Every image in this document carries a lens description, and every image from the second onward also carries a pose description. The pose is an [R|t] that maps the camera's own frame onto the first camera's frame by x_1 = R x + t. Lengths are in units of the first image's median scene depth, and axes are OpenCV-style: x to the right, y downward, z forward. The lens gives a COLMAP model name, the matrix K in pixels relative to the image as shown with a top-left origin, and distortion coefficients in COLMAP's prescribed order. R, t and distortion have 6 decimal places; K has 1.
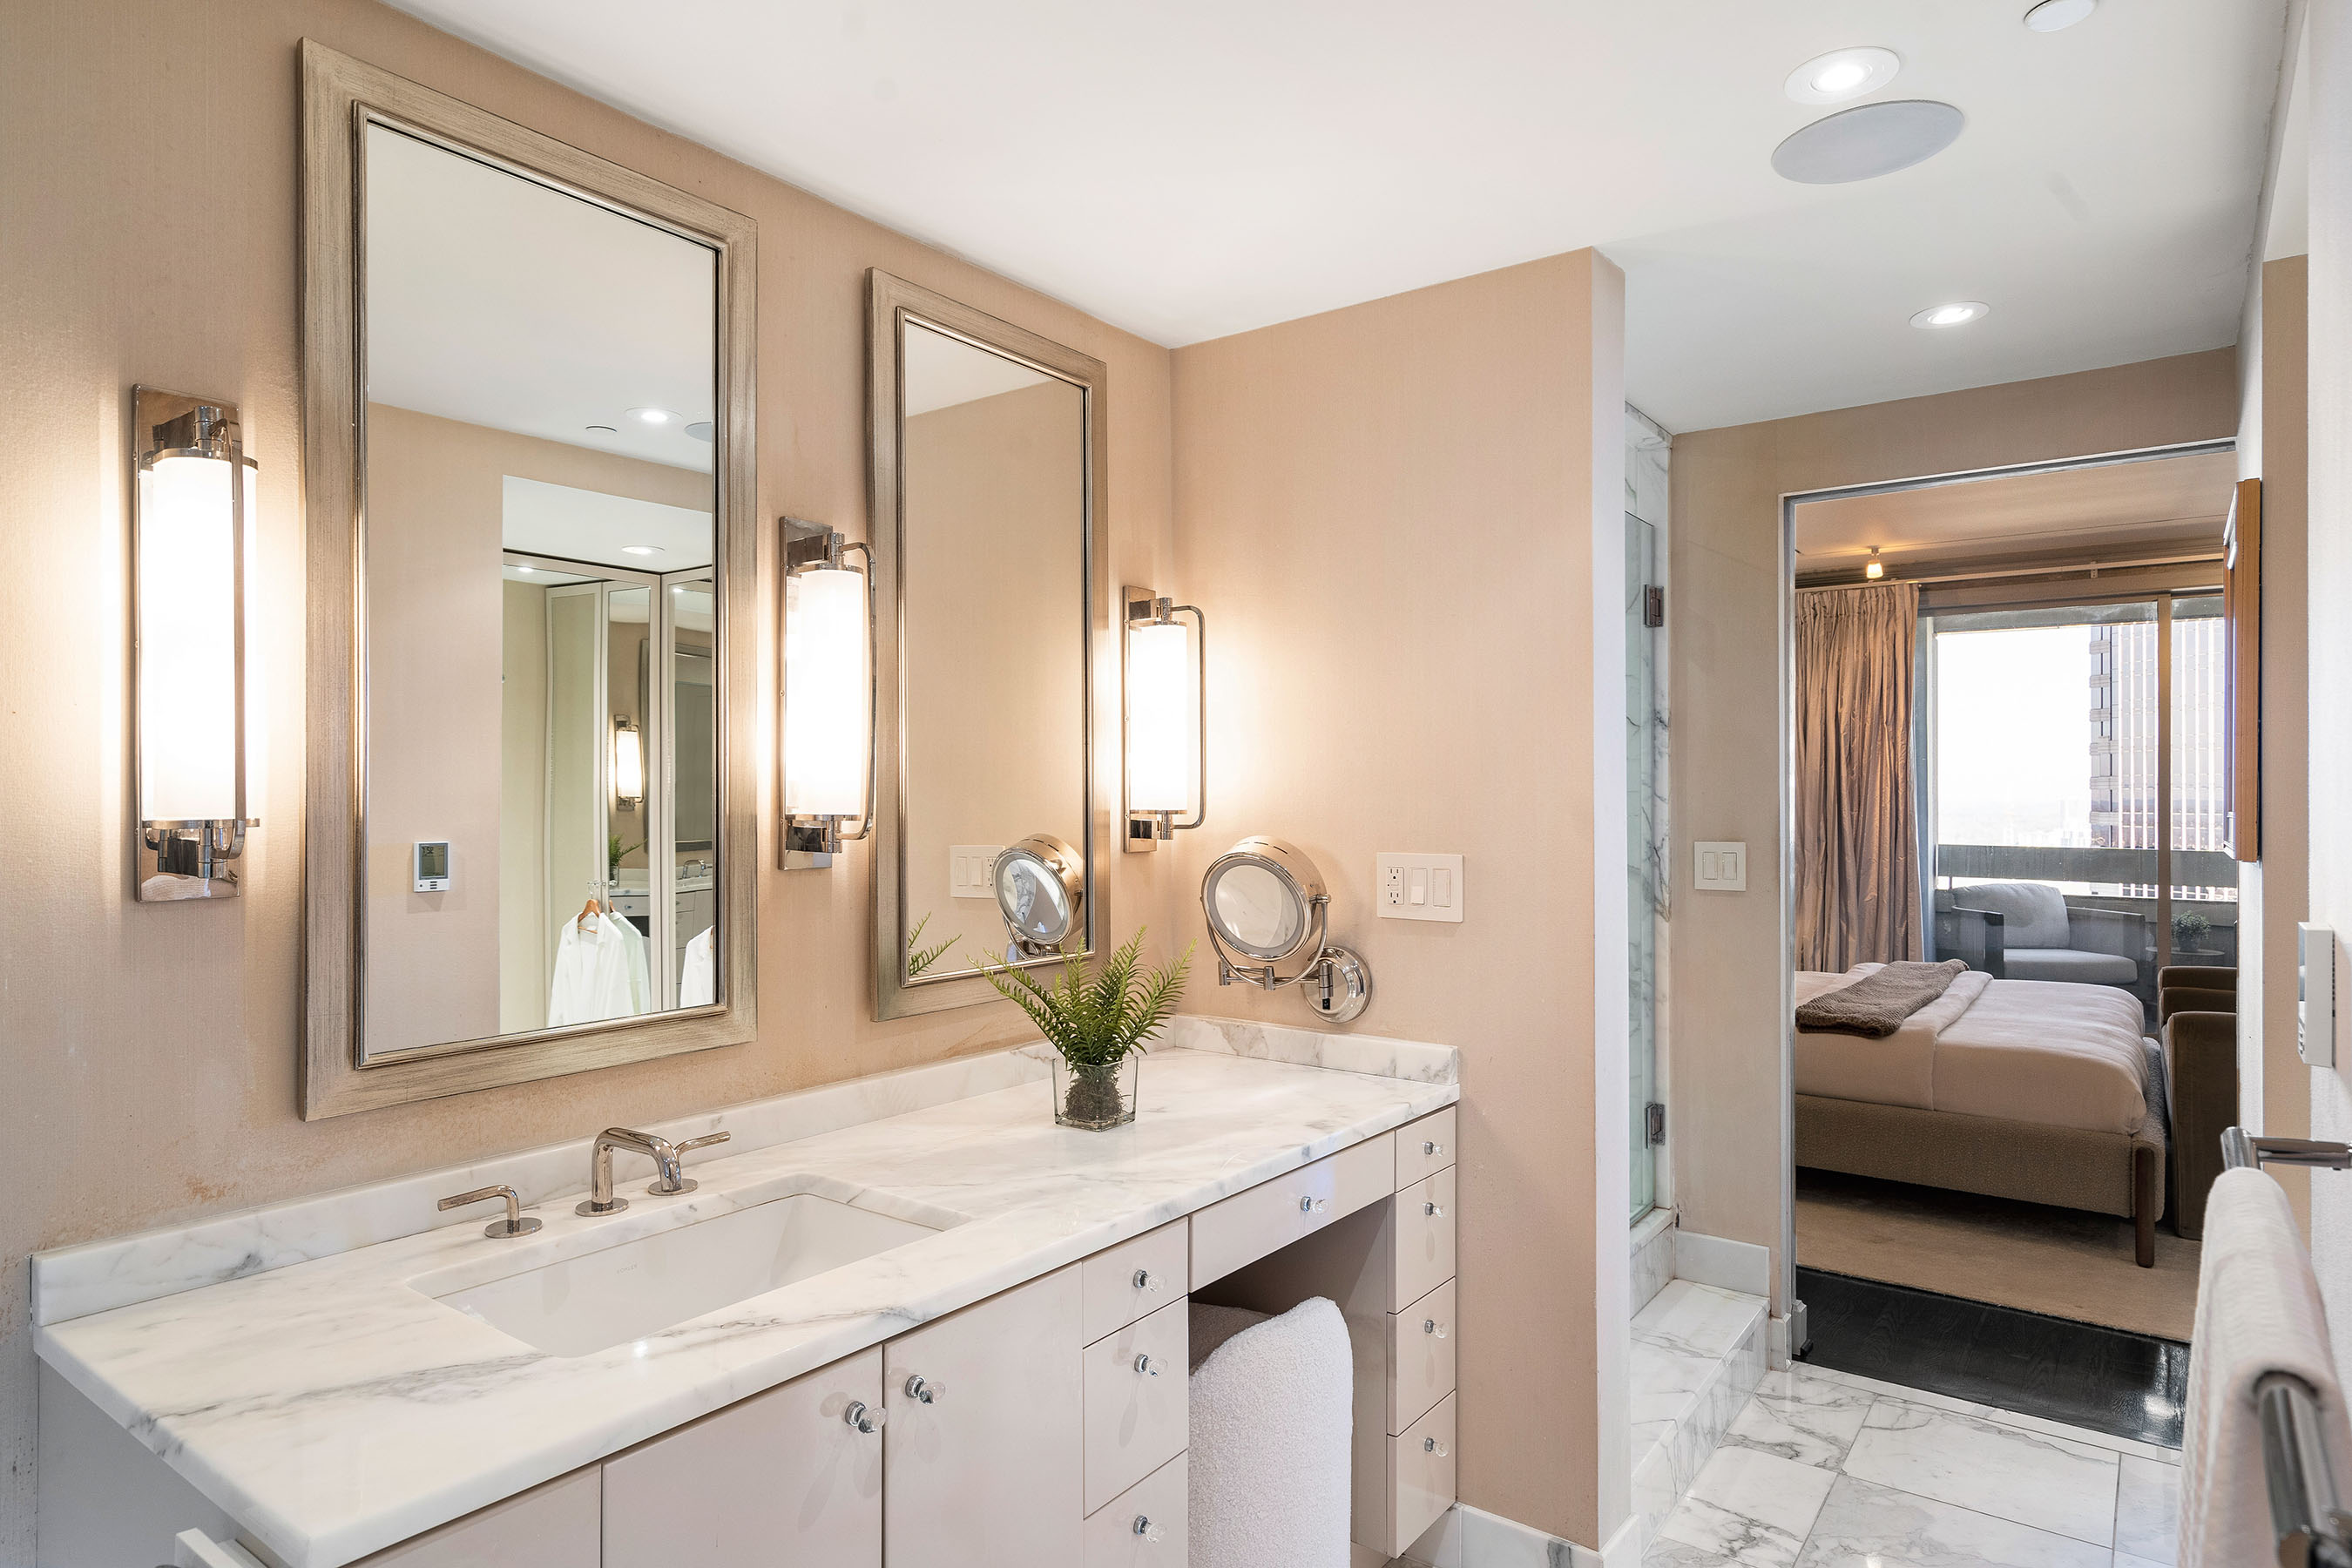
lens RADIAL K [[1347.6, 0, 1177.4], [0, 1347.6, 774.3], [0, 0, 1]] dist [-0.000834, -0.000066]
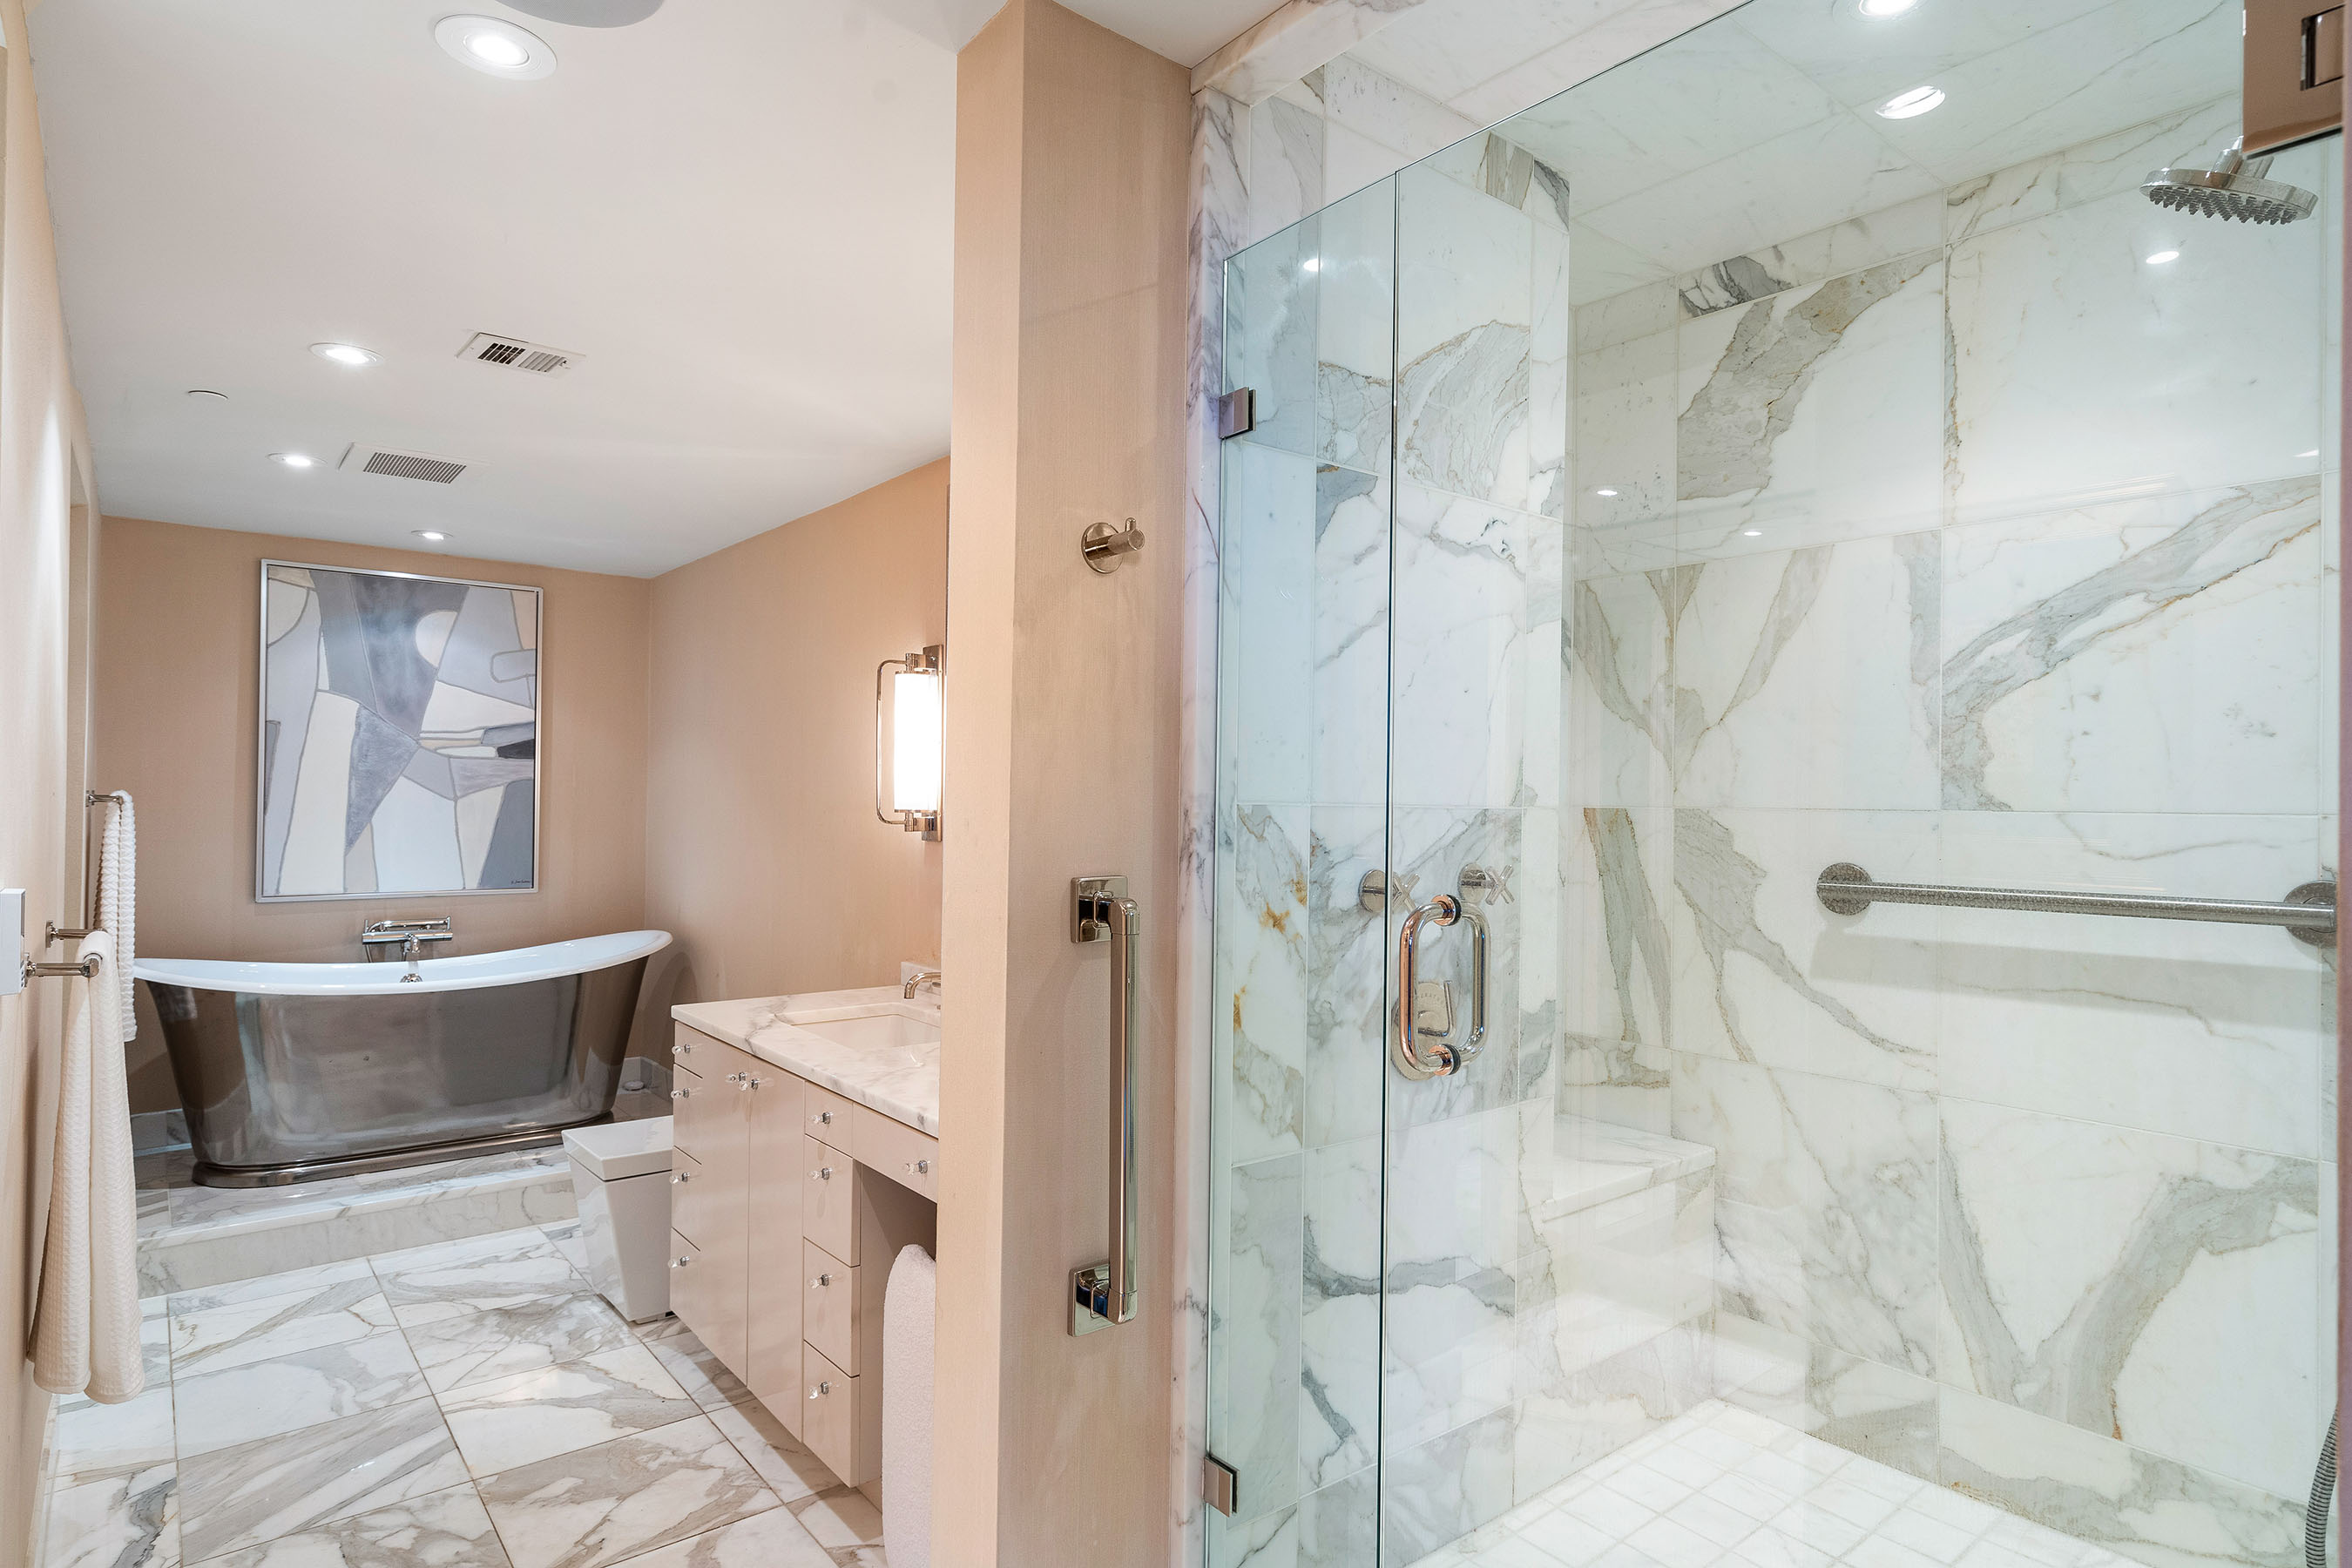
lens RADIAL K [[1285.4, 0, 1174.4], [0, 1285.4, 786.1], [0, 0, 1]] dist [0.004581, 0.000225]
pose [[-0.231387, -0.010952, -0.972800, 1.142236], [-0.014377, 0.999866, -0.007838, 0.005375], [0.972755, 0.012172, -0.231514, 1.508628]]
